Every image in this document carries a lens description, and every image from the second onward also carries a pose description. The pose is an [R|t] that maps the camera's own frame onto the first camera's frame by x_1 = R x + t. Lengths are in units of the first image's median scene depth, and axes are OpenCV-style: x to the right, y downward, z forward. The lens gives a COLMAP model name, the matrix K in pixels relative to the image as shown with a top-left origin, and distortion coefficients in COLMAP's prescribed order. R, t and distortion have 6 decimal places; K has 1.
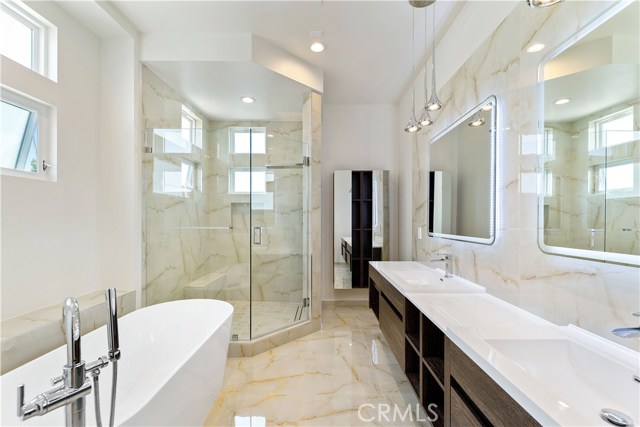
lens RADIAL K [[281.1, 0, 321.8], [0, 281.1, 218.9], [0, 0, 1]] dist [0.001457, 0.000011]
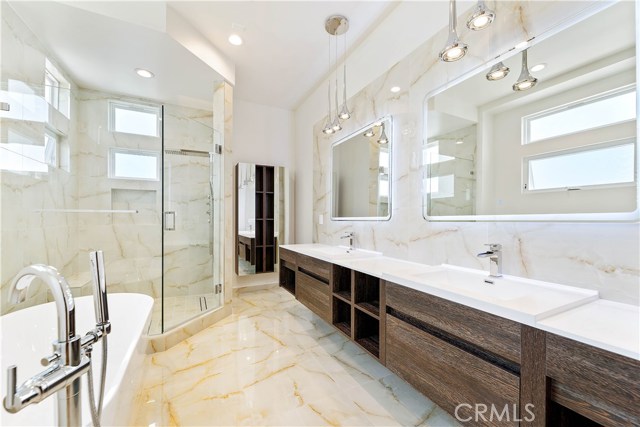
lens RADIAL K [[259.7, 0, 322.7], [0, 259.7, 219.5], [0, 0, 1]] dist [0.004162, -0.003178]
pose [[0.887672, 0.000735, 0.460476, -0.175992], [-0.002199, 0.999994, 0.002643, 0.051134], [-0.460471, -0.003358, 0.887668, -0.002477]]
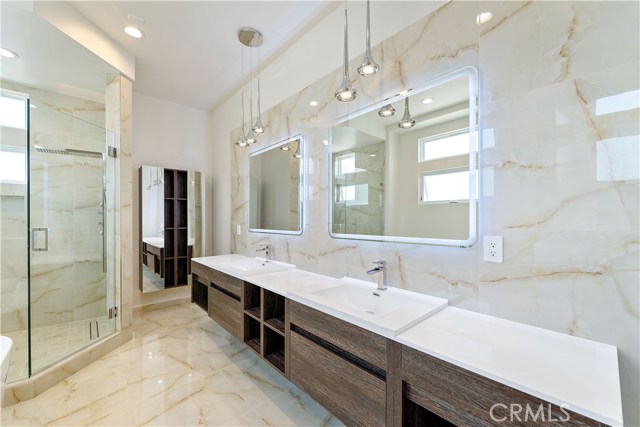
lens RADIAL K [[259.7, 0, 323.8], [0, 259.7, 218.8], [0, 0, 1]] dist [0.004162, -0.003178]
pose [[0.733811, -0.002927, 0.679348, -0.142319], [0.000730, 0.999994, 0.003520, 0.000973], [-0.679354, -0.002087, 0.733808, -0.051369]]
